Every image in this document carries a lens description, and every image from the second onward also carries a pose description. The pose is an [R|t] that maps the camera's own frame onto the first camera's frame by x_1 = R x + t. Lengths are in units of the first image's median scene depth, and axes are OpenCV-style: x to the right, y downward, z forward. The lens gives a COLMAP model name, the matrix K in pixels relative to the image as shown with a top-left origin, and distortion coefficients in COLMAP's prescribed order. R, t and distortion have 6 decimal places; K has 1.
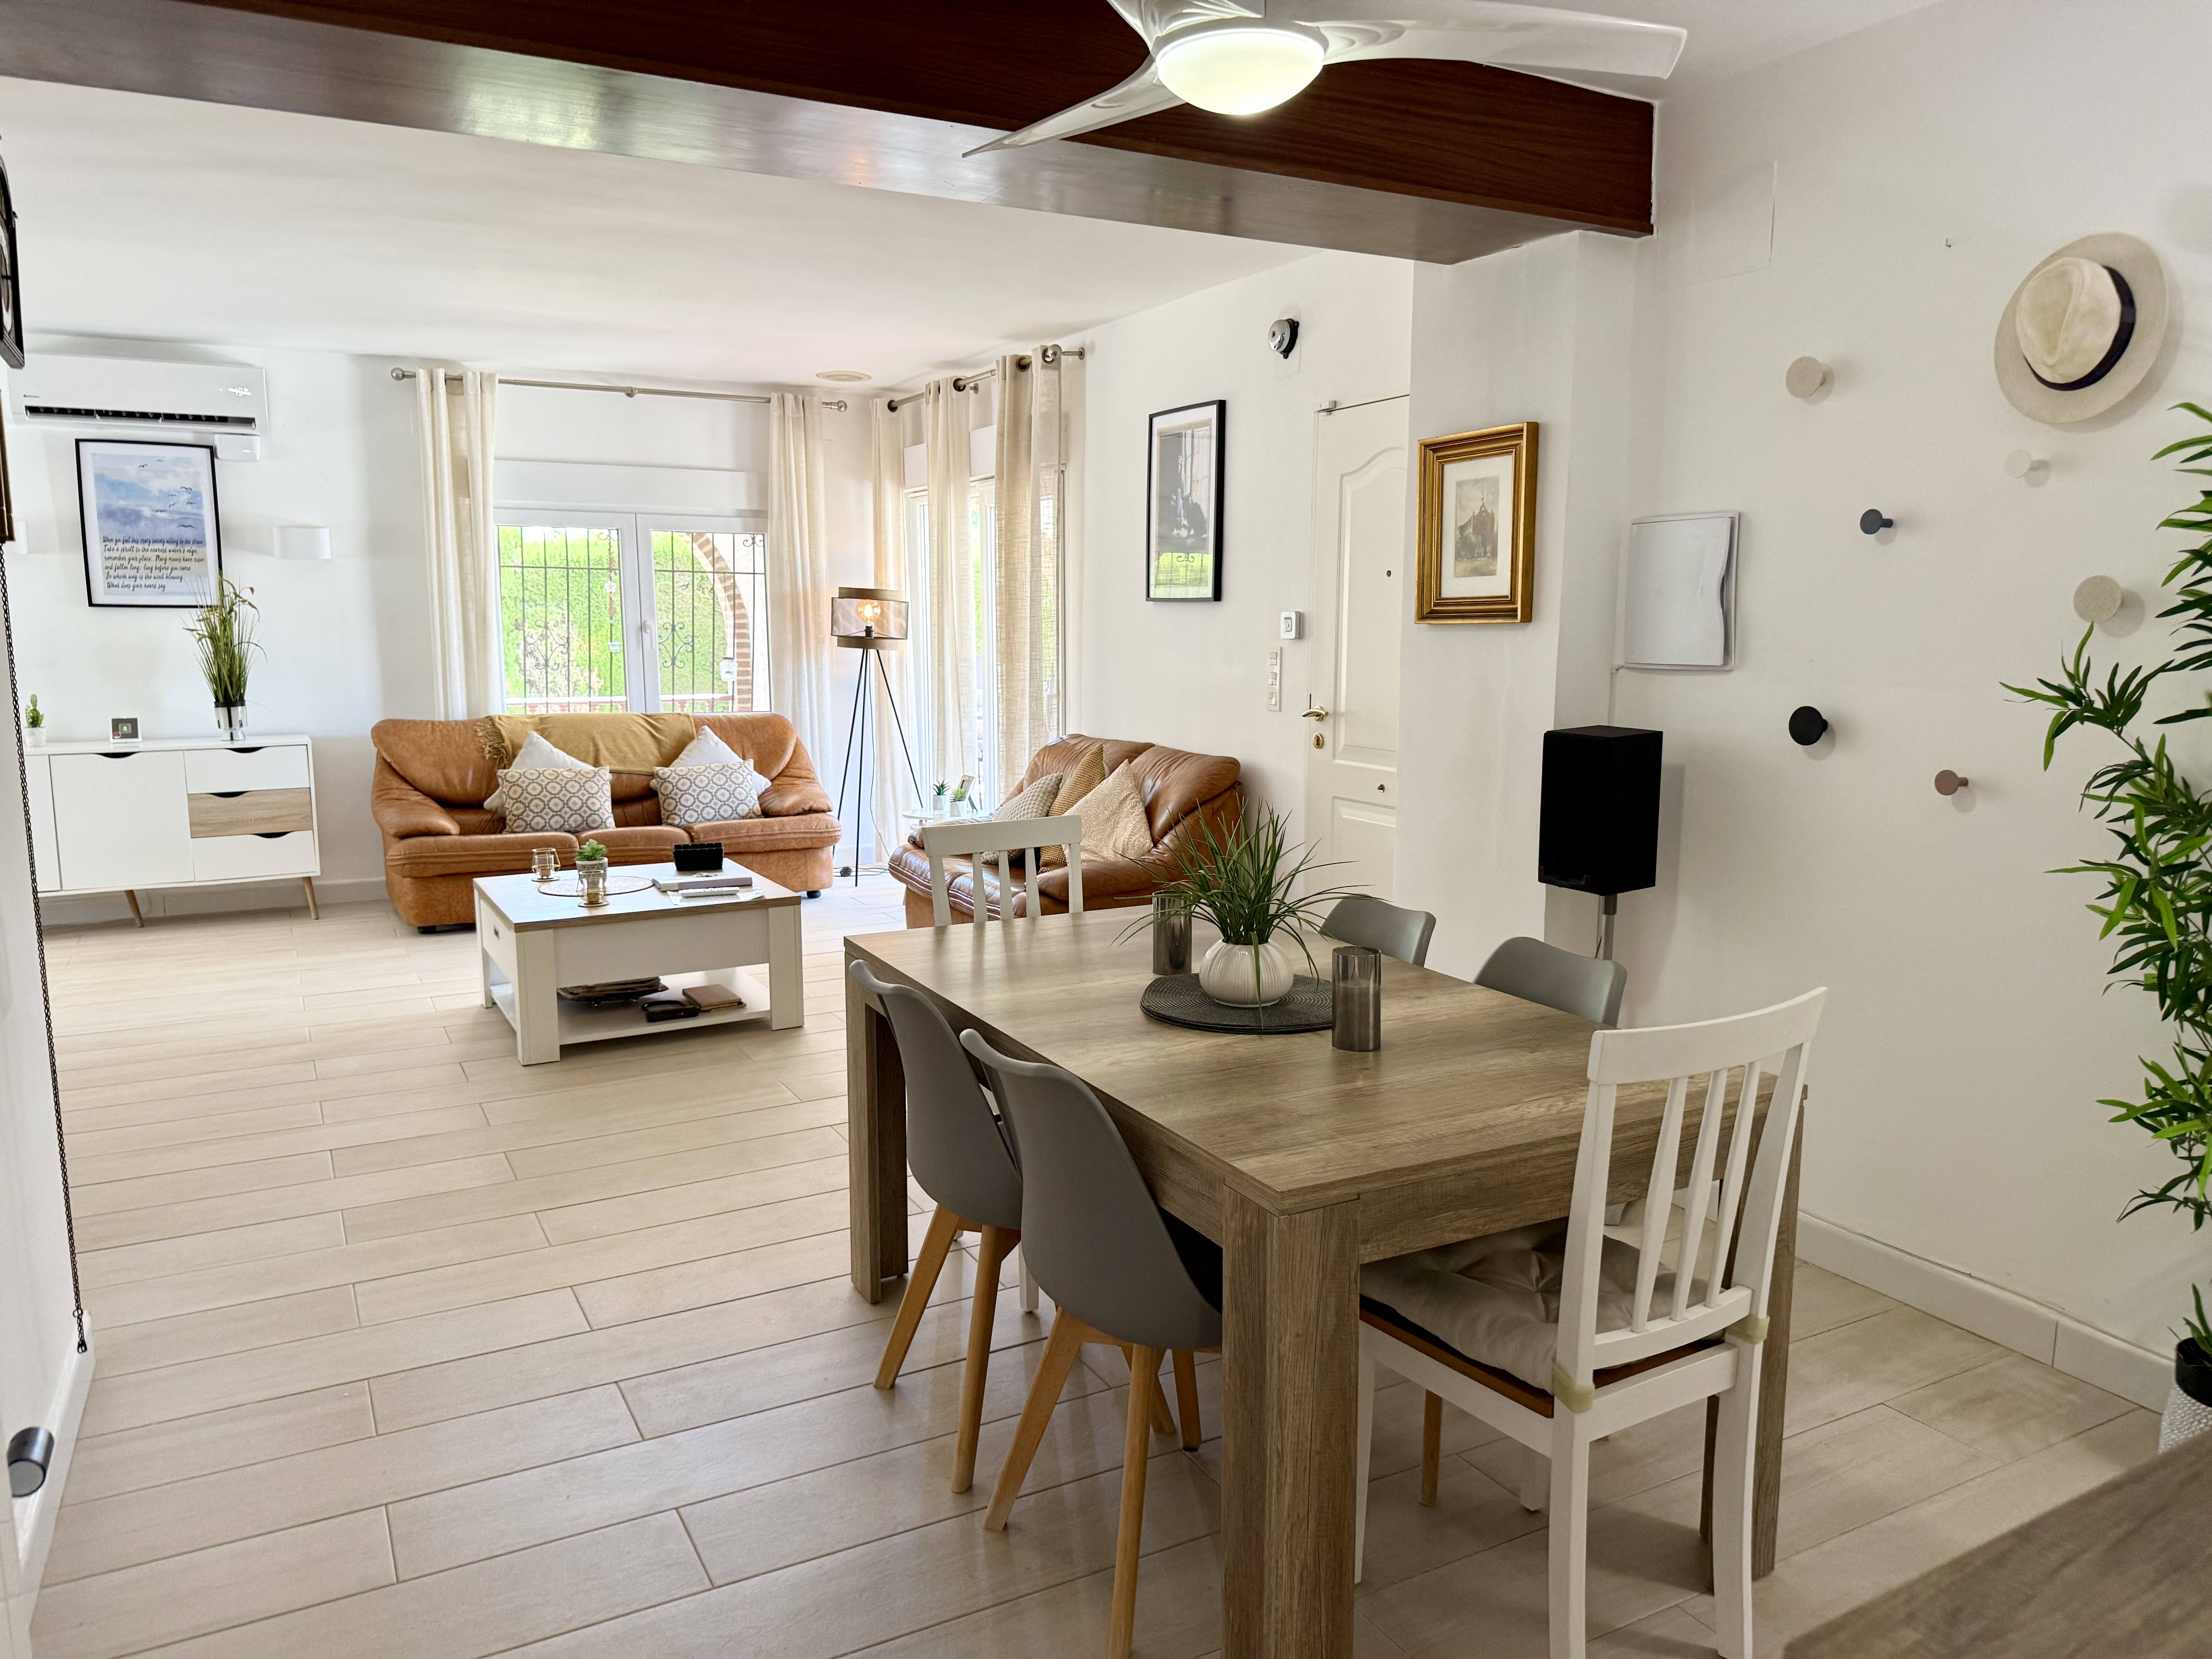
lens RADIAL K [[1572.9, 0, 1125.1], [0, 1572.9, 847.8], [0, 0, 1]] dist [0.050071, -0.059499]
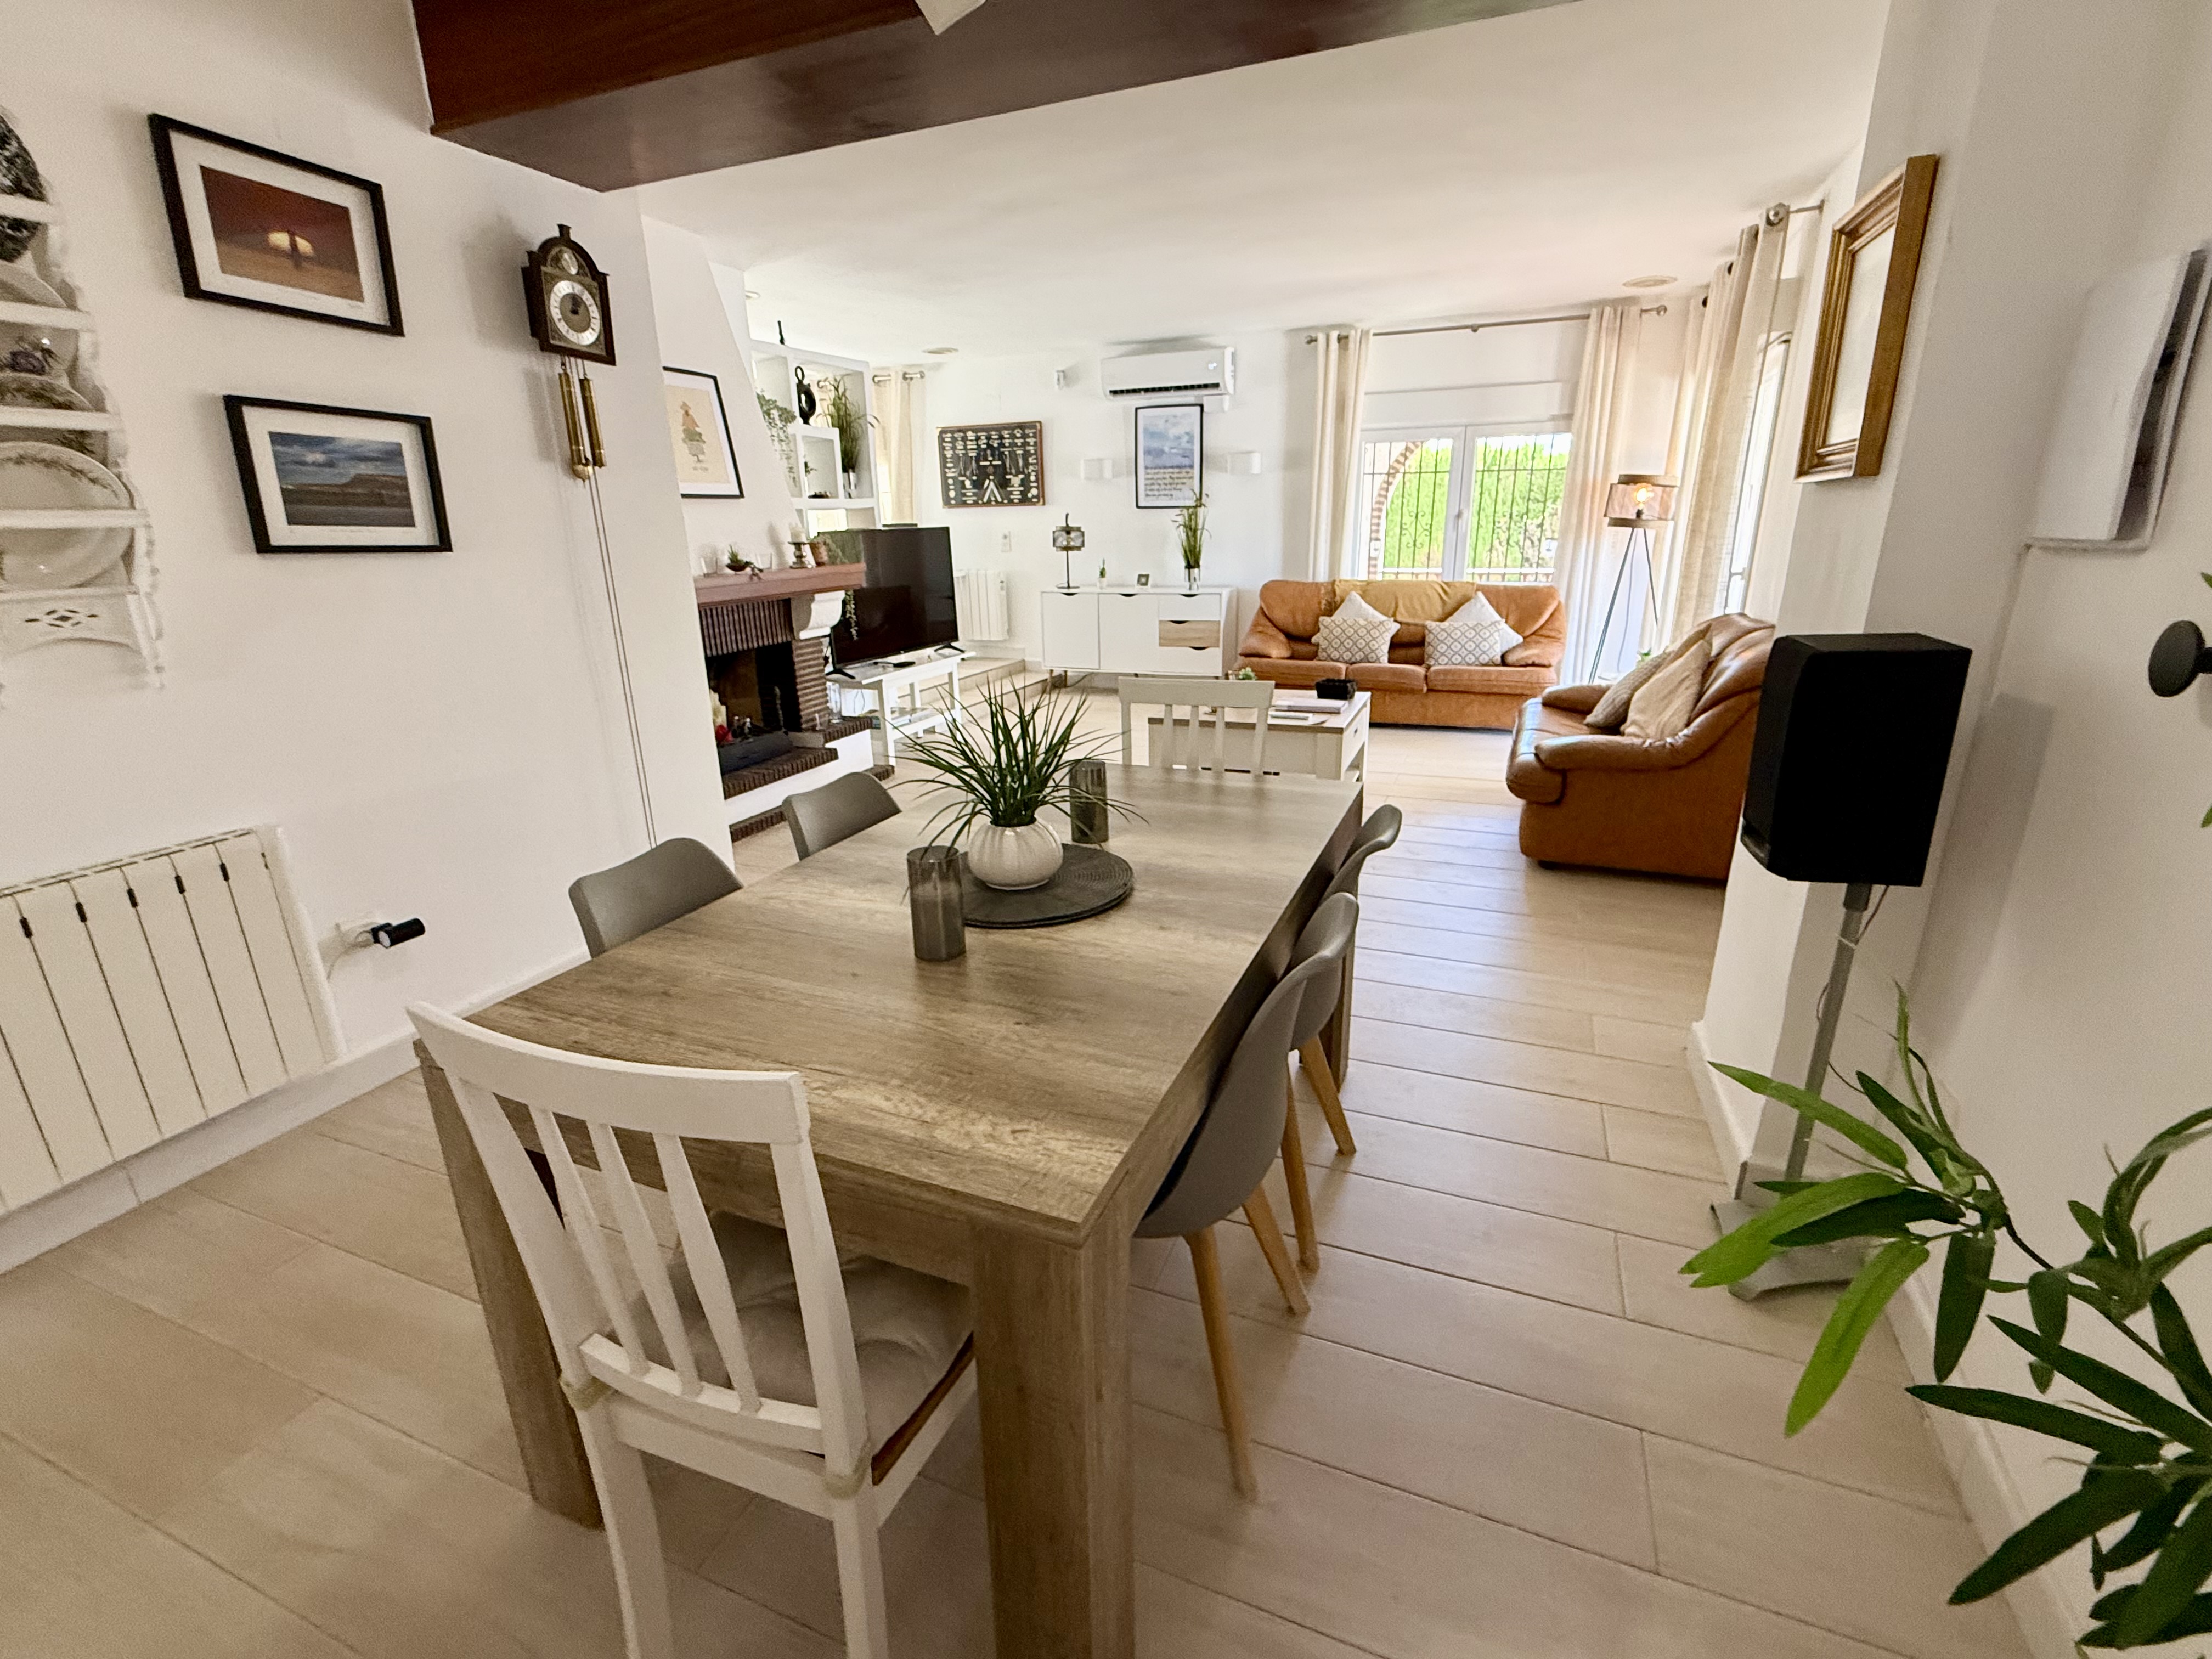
lens RADIAL K [[999.9, 0, 1108.9], [0, 999.9, 823.5], [0, 0, 1]] dist [0.005657, 0.000244]
pose [[0.621581, 0.215477, -0.753132, 0.224568], [-0.098159, 0.975271, 0.198019, -0.026223], [0.777176, -0.049158, 0.627360, 0.251408]]
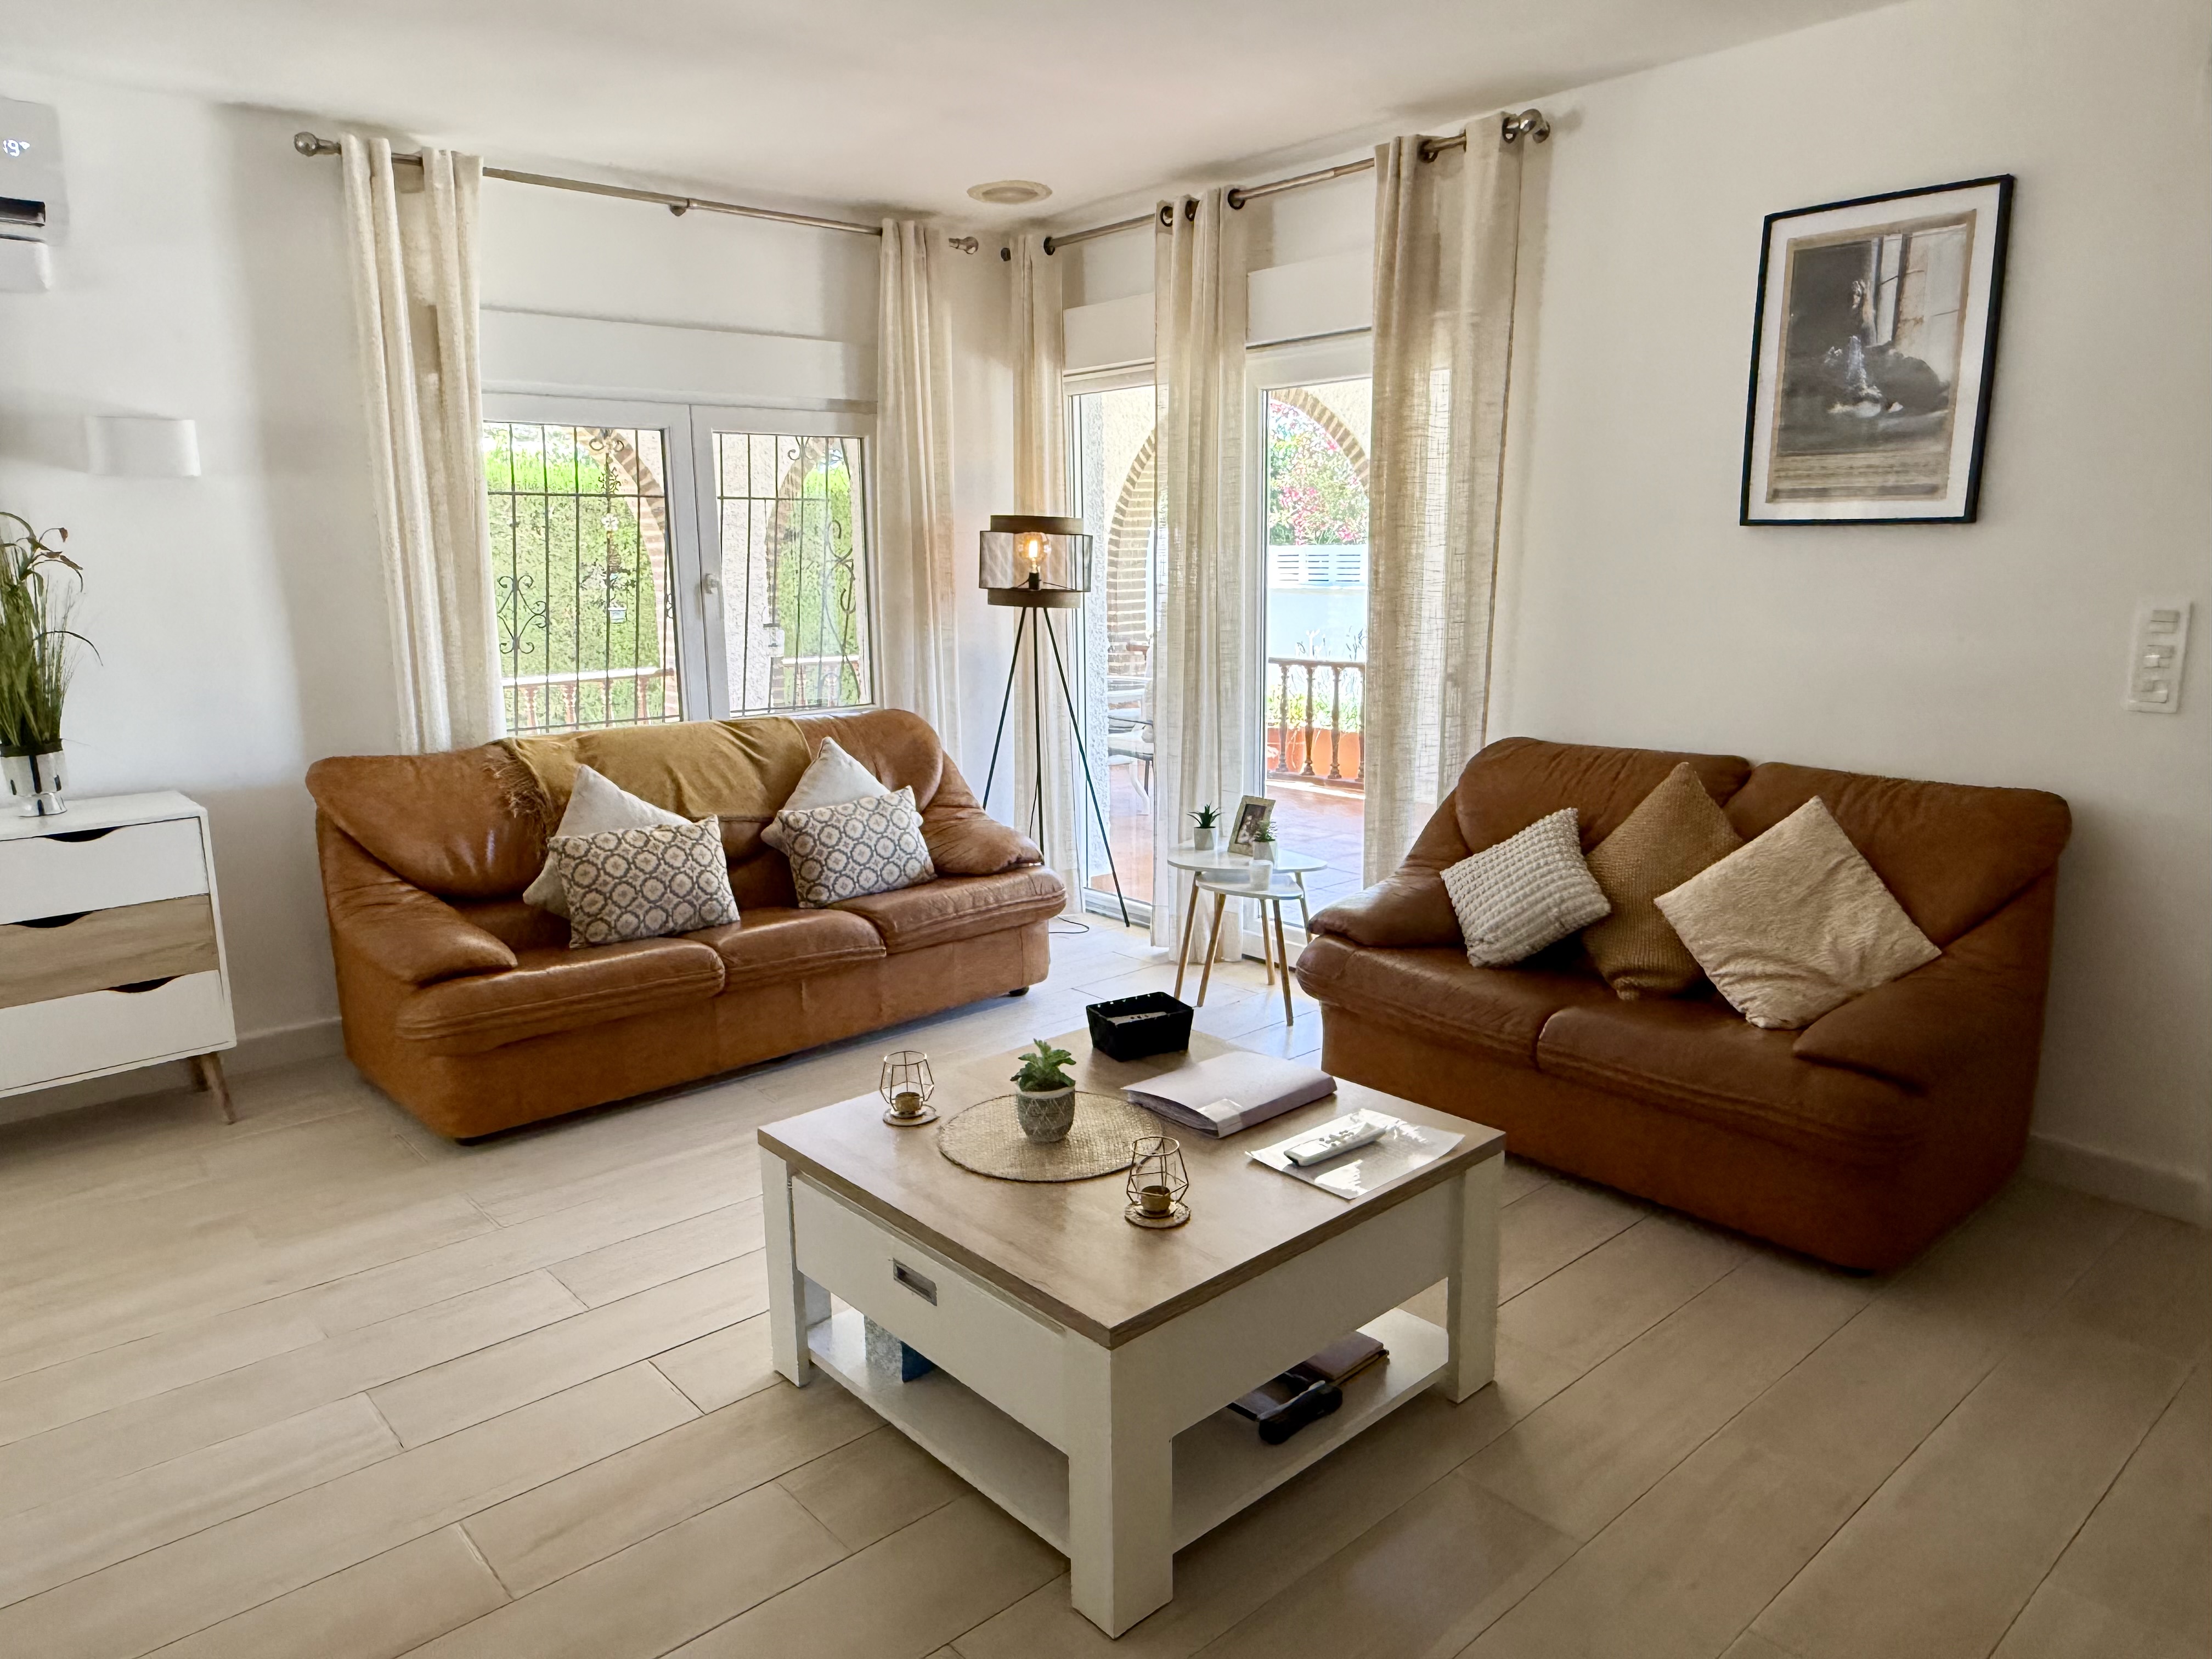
lens RADIAL K [[1491.7, 0, 1108.5], [0, 1491.7, 819.9], [0, 0, 1]] dist [0.000252, 0.016409]
pose [[0.975555, -0.054873, 0.212794, -0.308620], [0.047693, 0.998111, 0.038730, -0.066500], [-0.214517, -0.027635, 0.976329, 0.415602]]
